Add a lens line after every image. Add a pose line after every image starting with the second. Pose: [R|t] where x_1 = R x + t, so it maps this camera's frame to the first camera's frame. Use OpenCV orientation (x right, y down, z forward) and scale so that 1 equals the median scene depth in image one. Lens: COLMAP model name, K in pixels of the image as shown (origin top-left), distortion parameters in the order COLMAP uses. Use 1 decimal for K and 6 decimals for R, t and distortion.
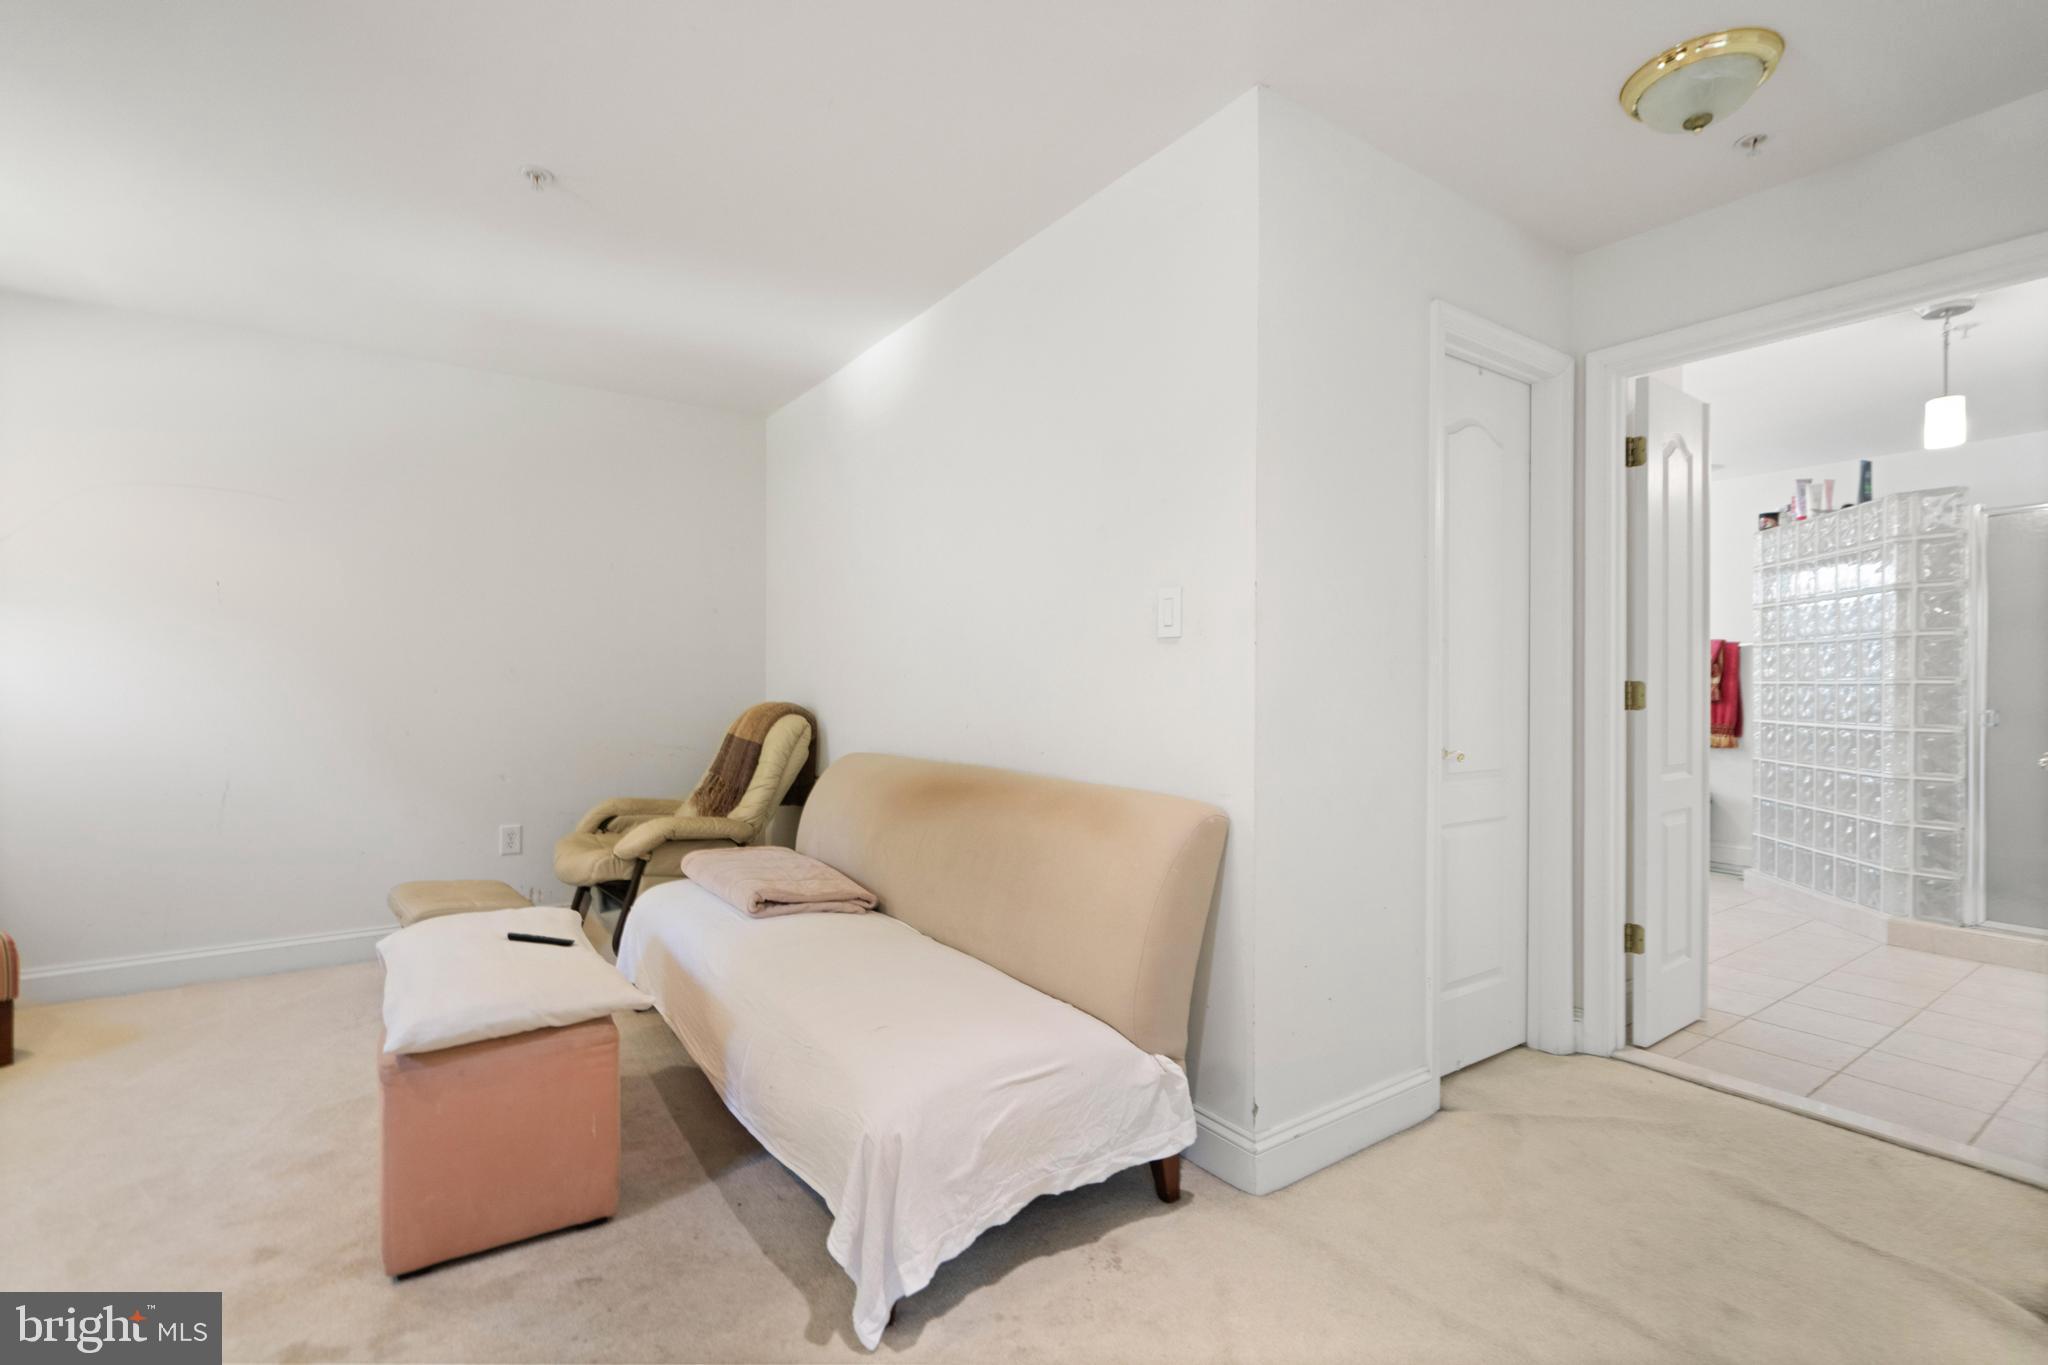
lens RADIAL K [[927.5, 0, 1024.0], [0, 927.5, 682.5], [0, 0, 1]] dist [0.000207, 0.000210]
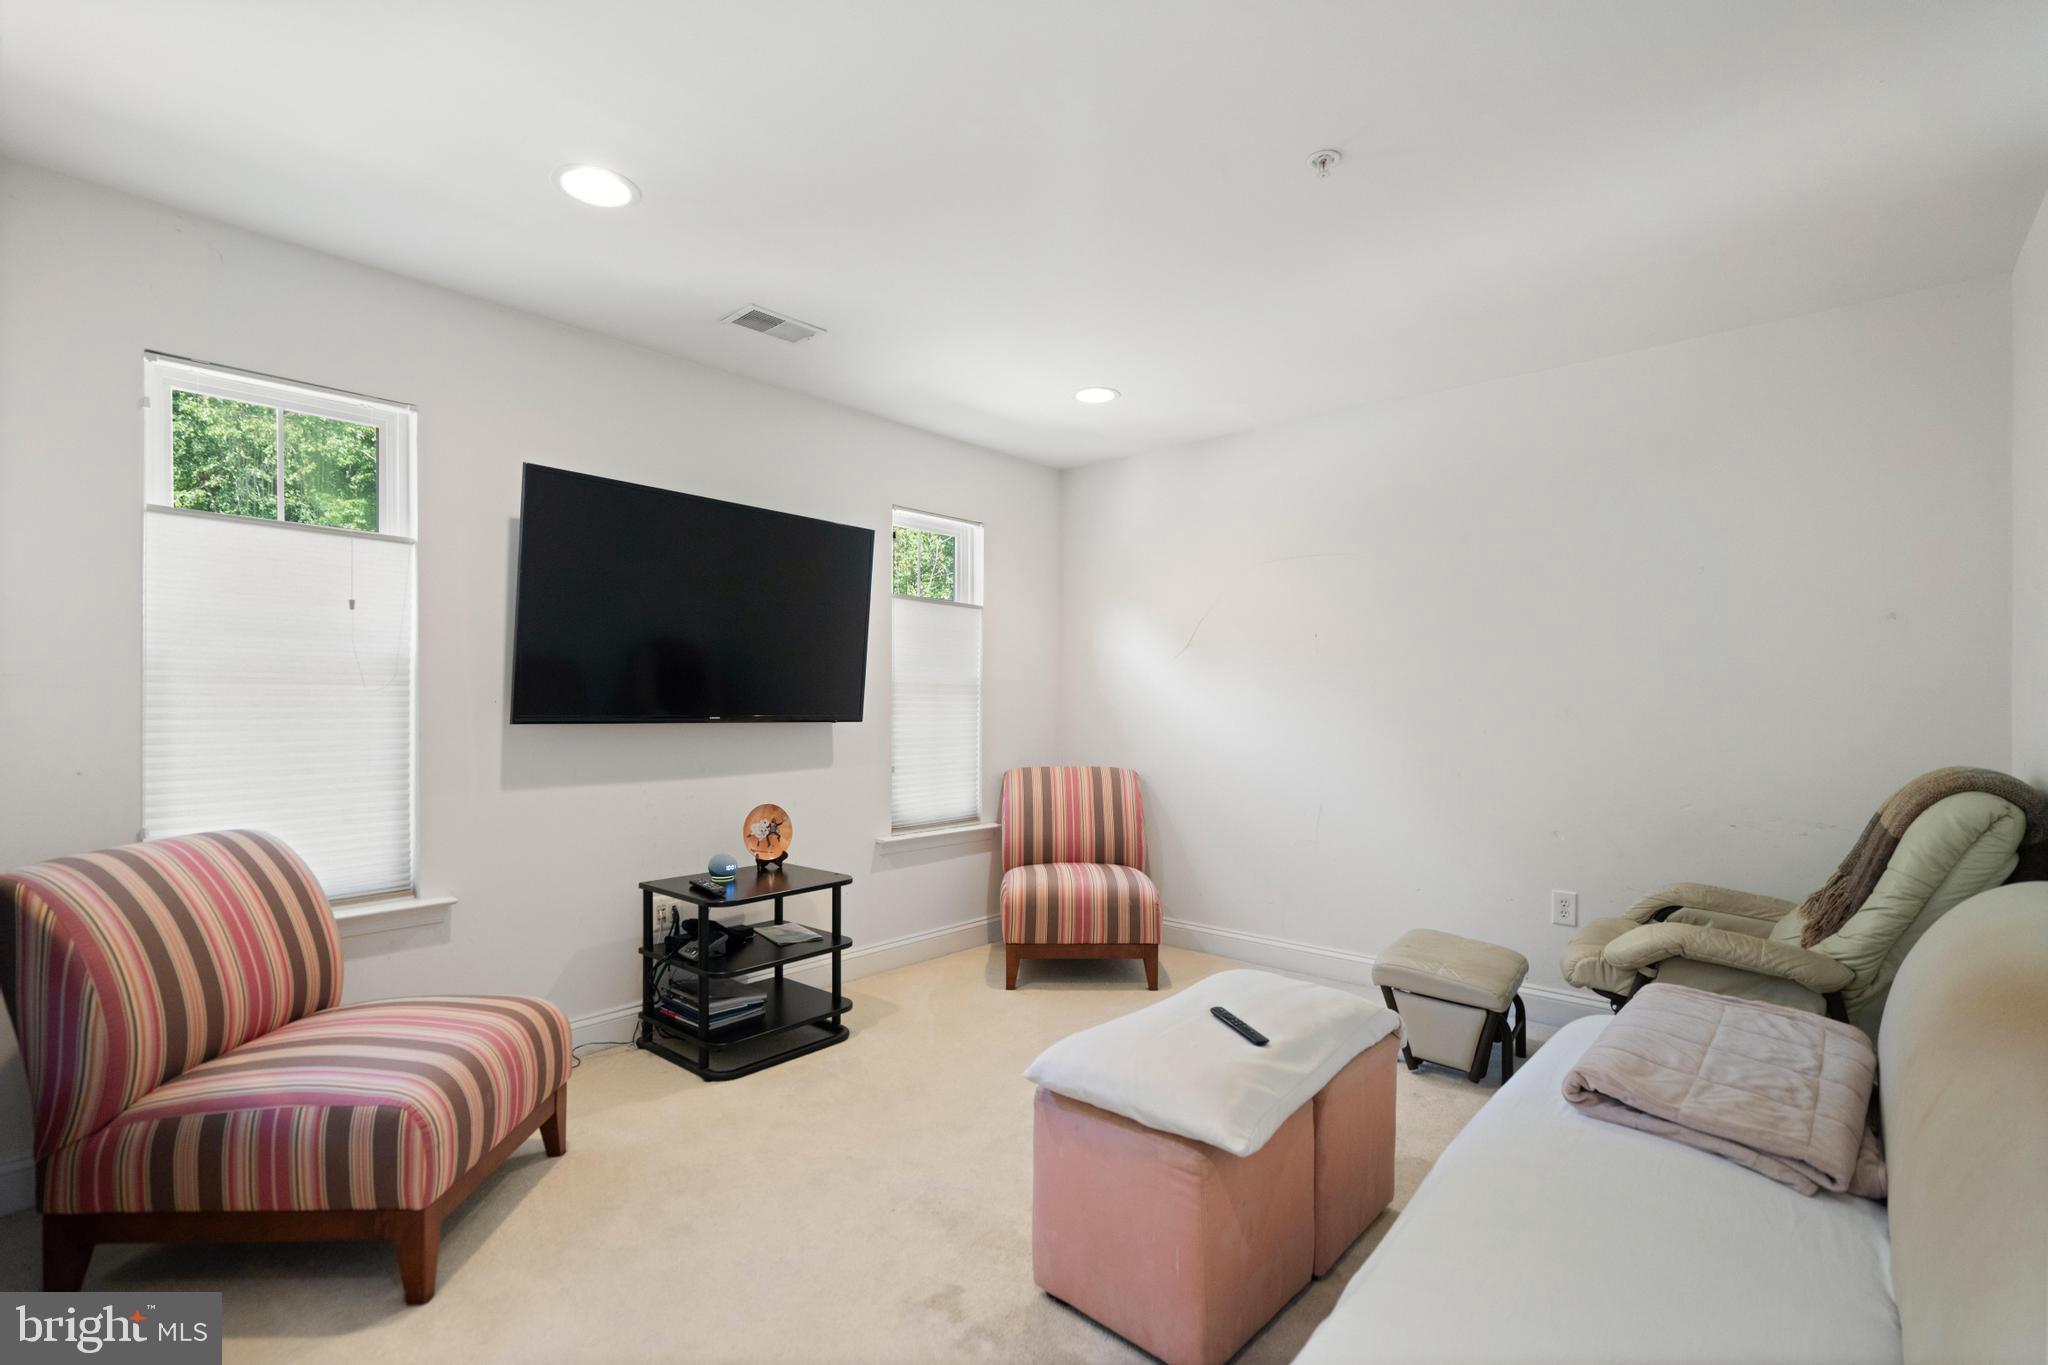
lens RADIAL K [[926.3, 0, 1023.9], [0, 926.3, 697.0], [0, 0, 1]] dist [0.000316, 0.000257]
pose [[0.229457, -0.005952, -0.973301, 0.165198], [-0.002000, 0.999976, -0.006586, -0.018237], [0.973317, 0.003457, 0.229440, 0.323087]]
